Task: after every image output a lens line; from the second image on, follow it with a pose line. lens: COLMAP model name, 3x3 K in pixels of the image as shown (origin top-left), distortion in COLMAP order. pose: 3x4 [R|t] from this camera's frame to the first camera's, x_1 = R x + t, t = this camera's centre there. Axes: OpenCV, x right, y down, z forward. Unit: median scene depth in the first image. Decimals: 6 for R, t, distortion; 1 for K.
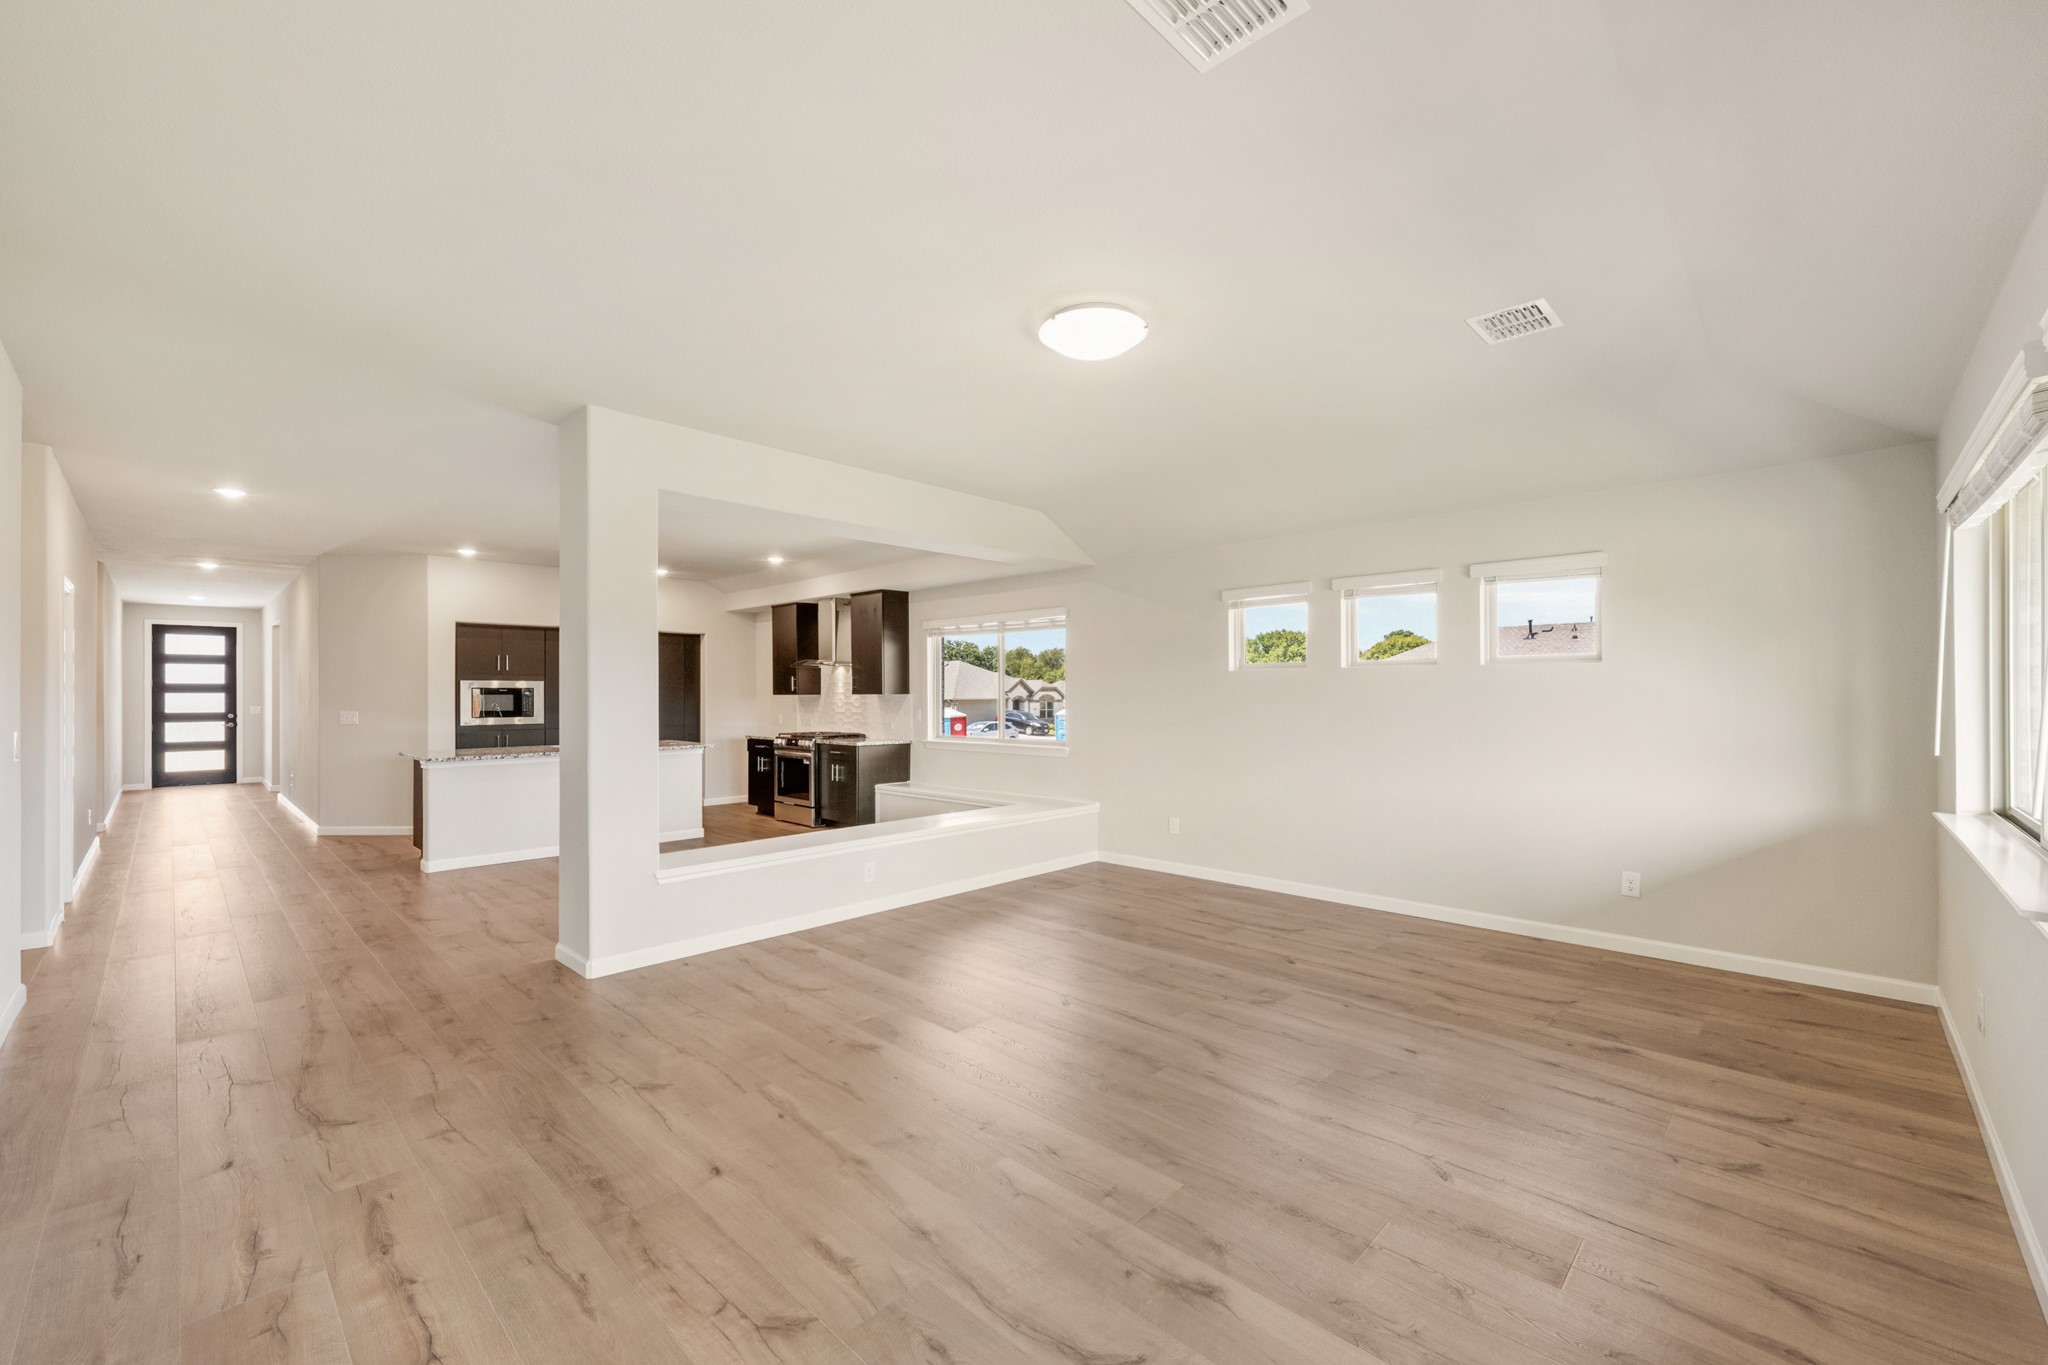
lens RADIAL K [[839.1, 0, 1039.1], [0, 839.1, 690.1], [0, 0, 1]] dist [-0.000130, 0.000336]
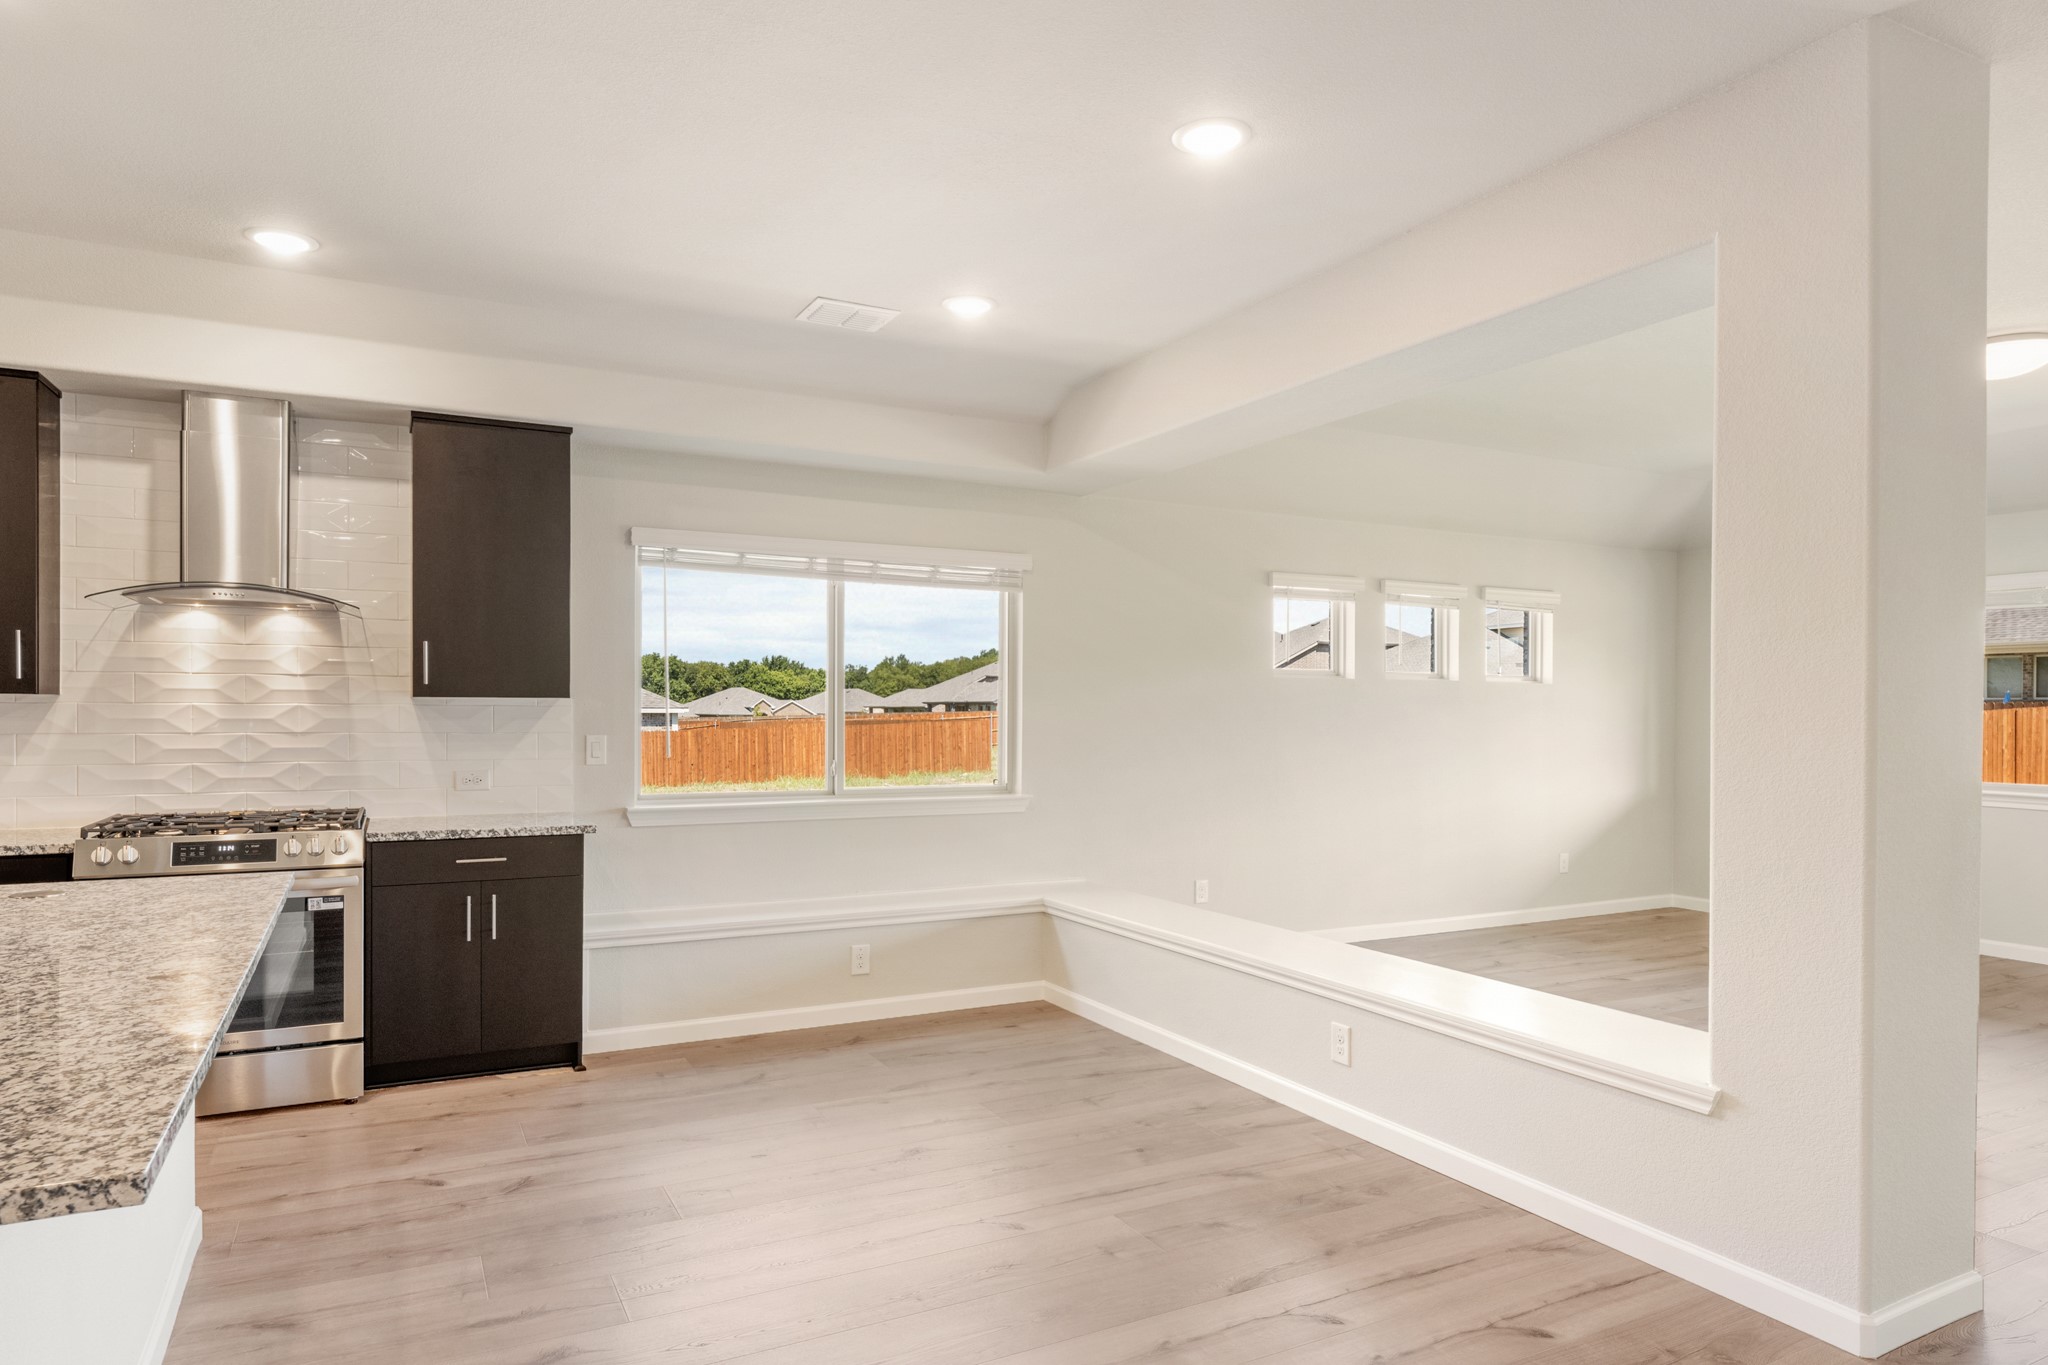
lens RADIAL K [[1195.1, 0, 1020.0], [0, 1195.1, 723.3], [0, 0, 1]] dist [0.010823, -0.003494]
pose [[0.324923, -0.003573, 0.945734, -0.629211], [-0.011244, 0.999908, 0.007641, 0.009896], [-0.945674, -0.013117, 0.324853, 0.606287]]
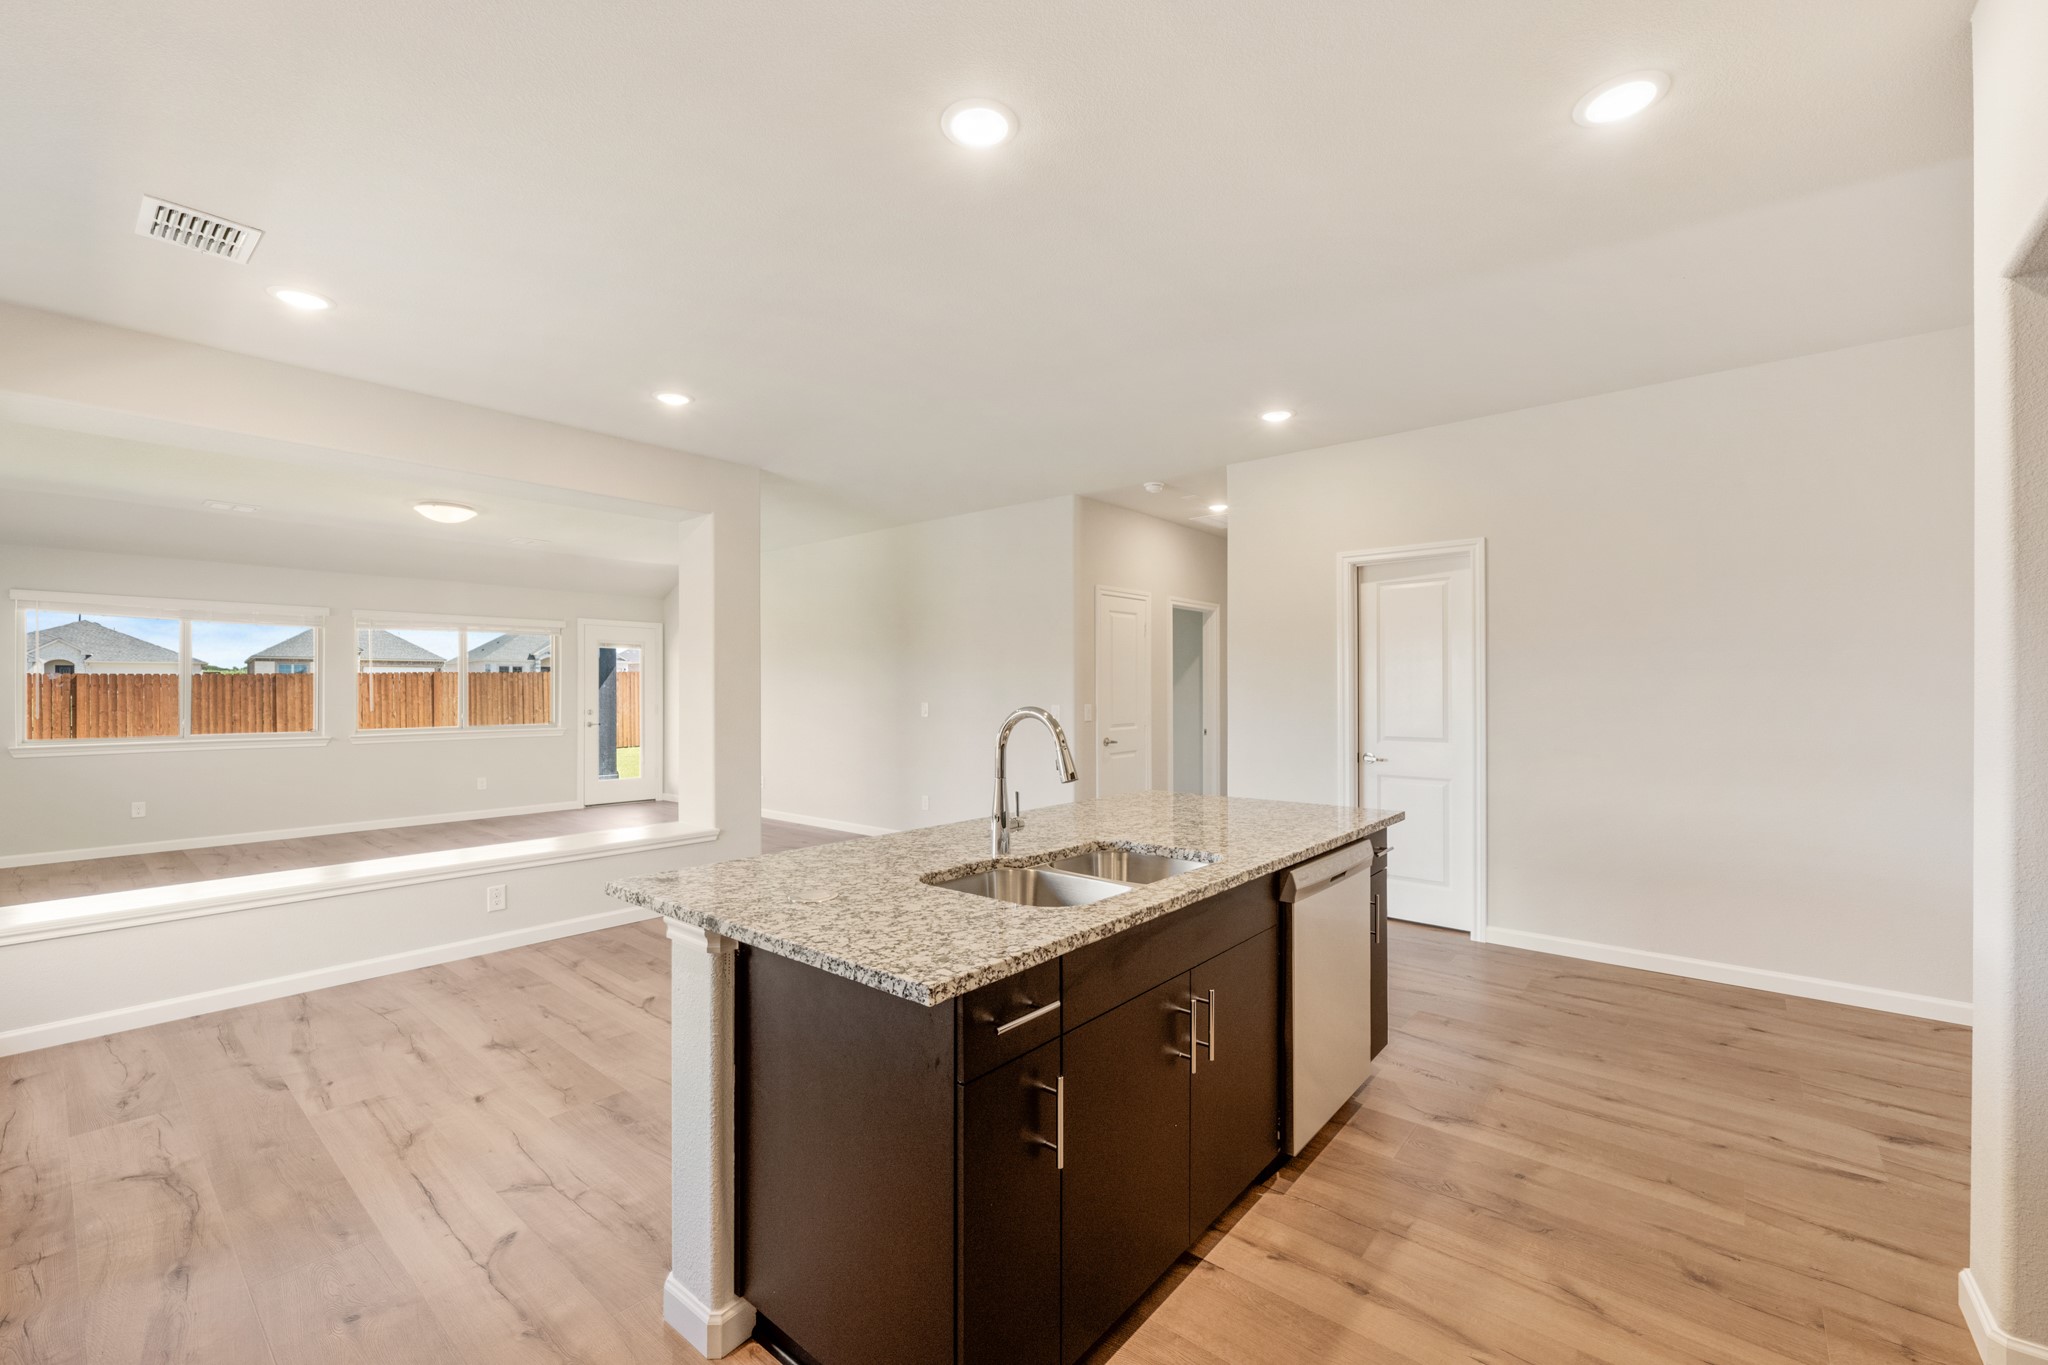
lens RADIAL K [[839.1, 0, 1019.9], [0, 839.1, 690.7], [0, 0, 1]] dist [-0.000130, 0.000336]
pose [[-0.998694, 0.006757, -0.050647, -0.454350], [0.006955, 0.999969, -0.003731, 0.012917], [0.050620, -0.004079, -0.998710, 1.155468]]
